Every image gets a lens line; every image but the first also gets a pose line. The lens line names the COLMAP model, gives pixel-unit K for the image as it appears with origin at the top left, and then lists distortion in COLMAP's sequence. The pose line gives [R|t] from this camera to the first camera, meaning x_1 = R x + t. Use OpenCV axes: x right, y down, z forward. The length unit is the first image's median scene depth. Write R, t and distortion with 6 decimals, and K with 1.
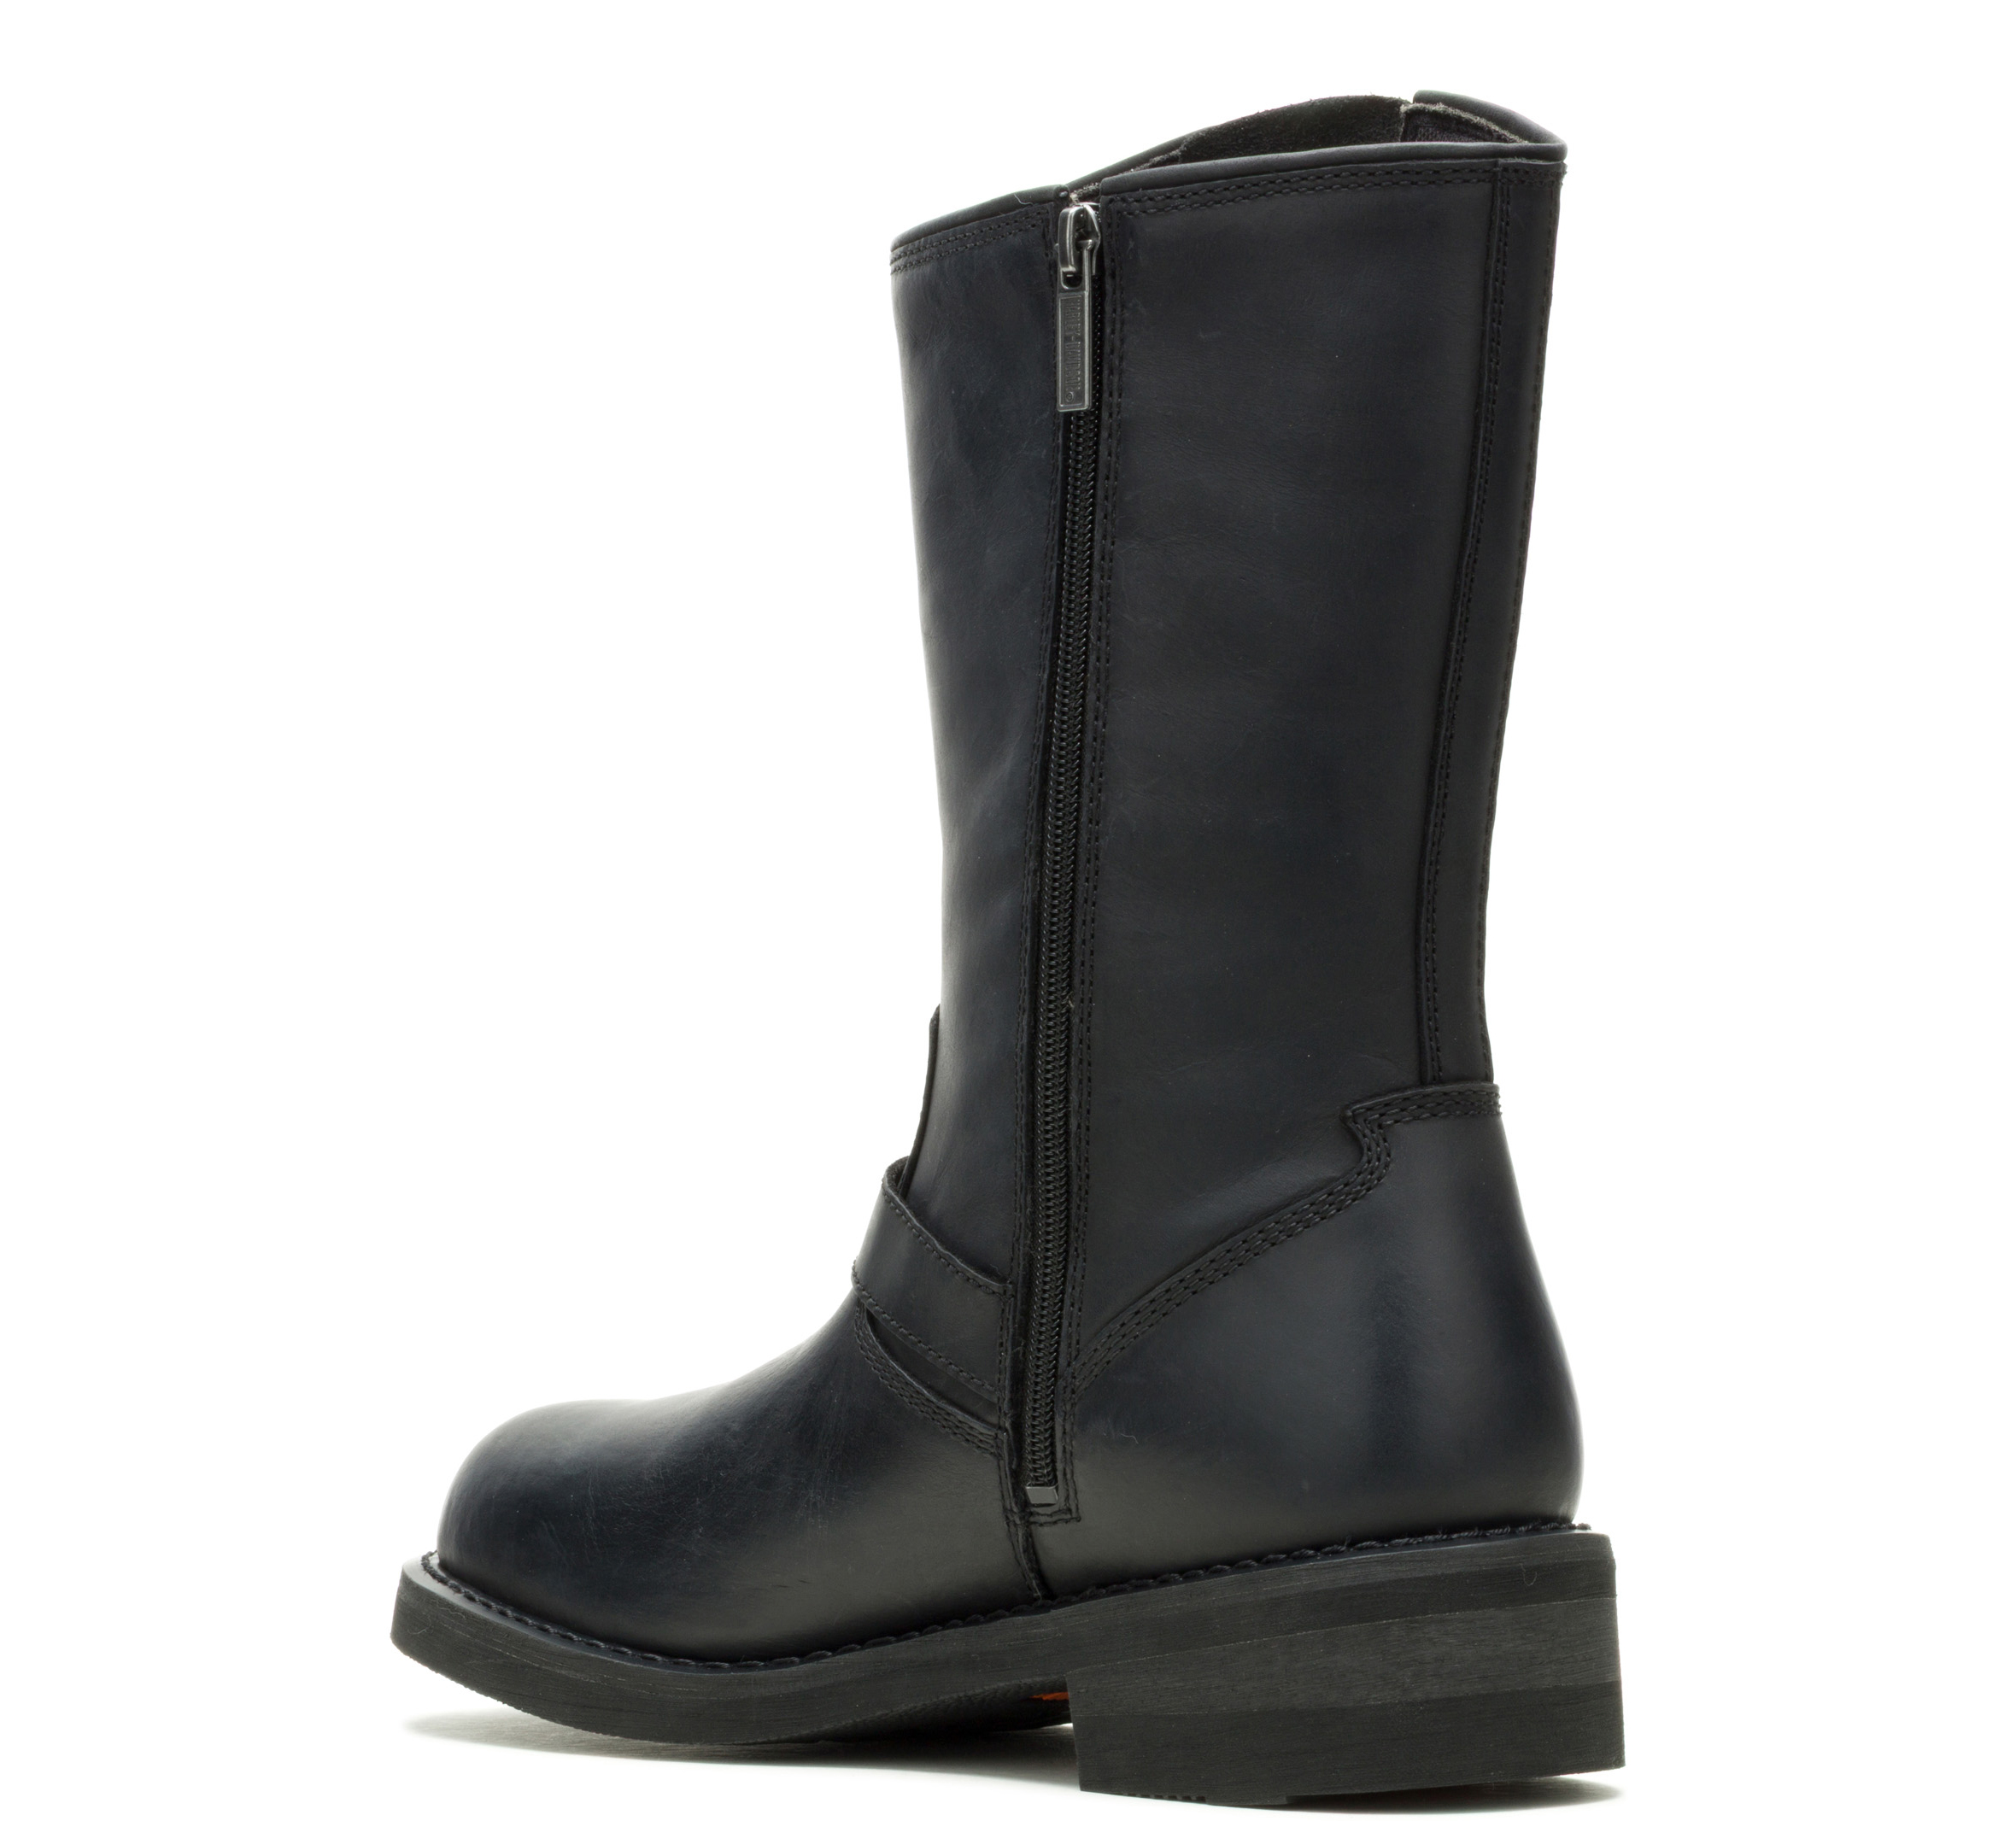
lens RADIAL K [[6597.7, 0, 1008.0], [0, 6597.7, 910.5], [0, 0, 1]] dist [-0.265224, 1.931961]
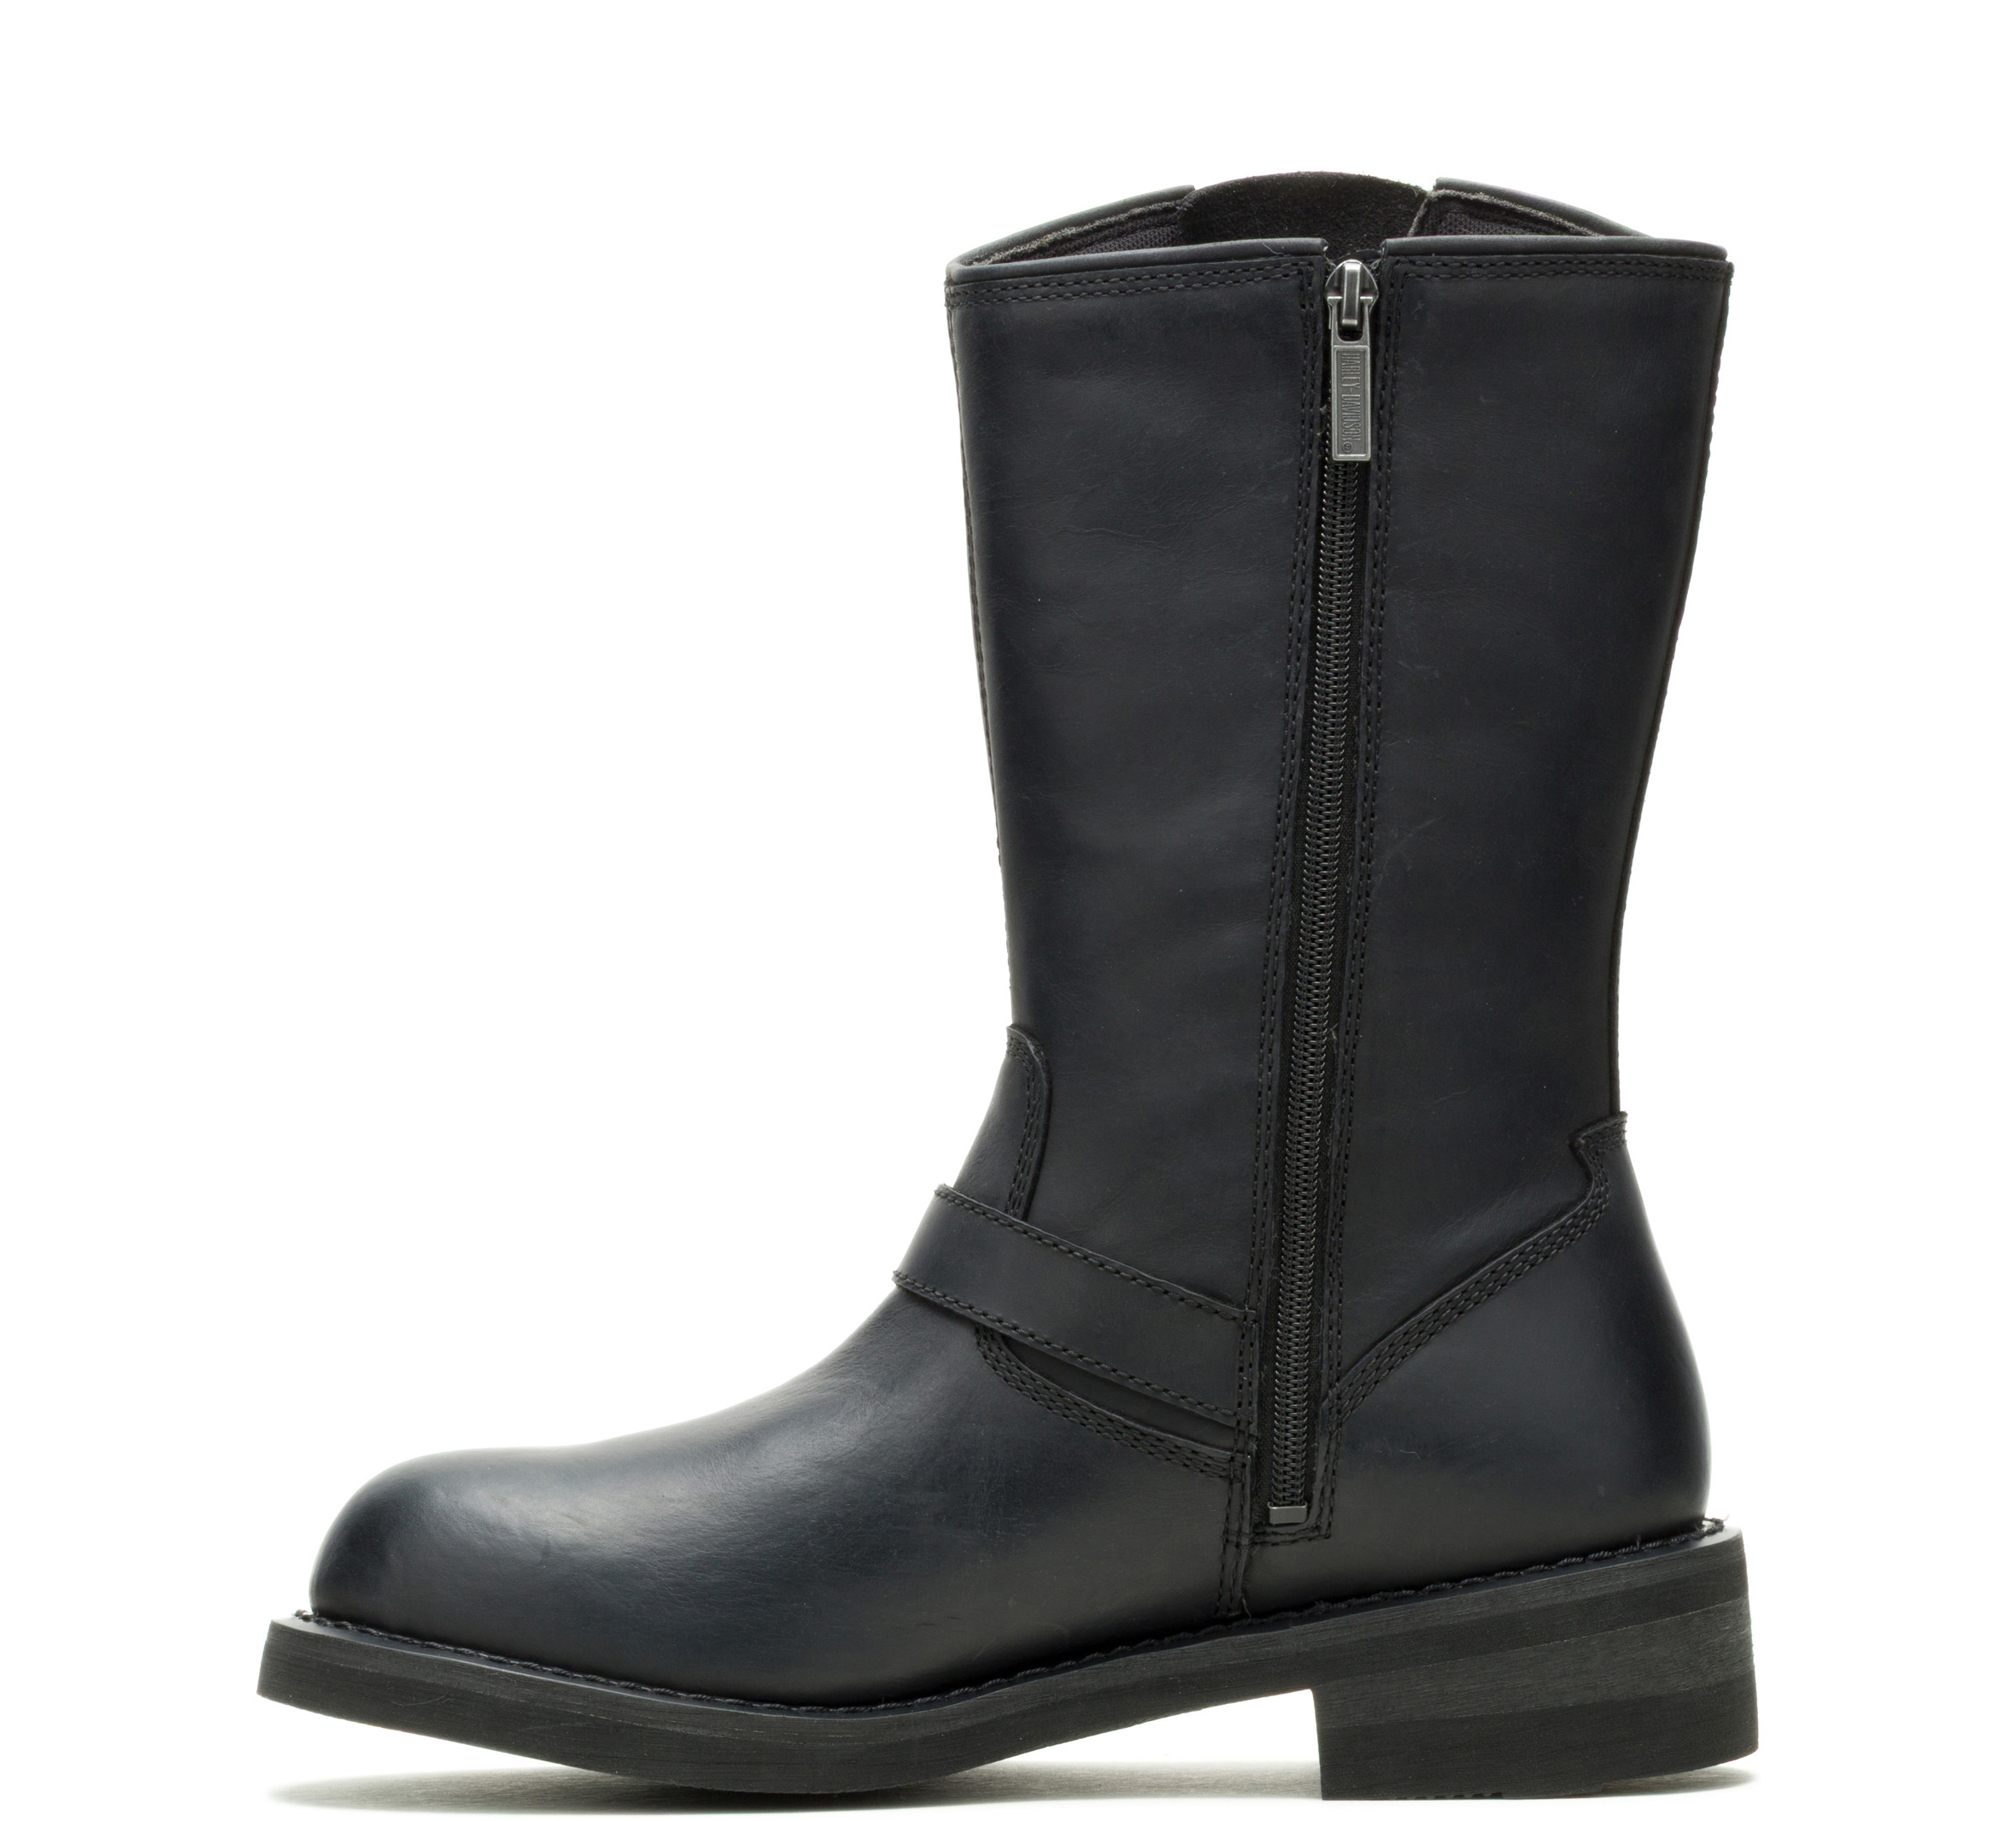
lens RADIAL K [[6597.7, 0, 1008.0], [0, 6597.7, 910.5], [0, 0, 1]] dist [-0.265224, 1.931961]
pose [[0.713033, 0.024227, 0.700712, -0.749935], [-0.016824, 0.999706, -0.017444, 0.013475], [-0.700929, 0.000649, 0.713231, 0.302057]]
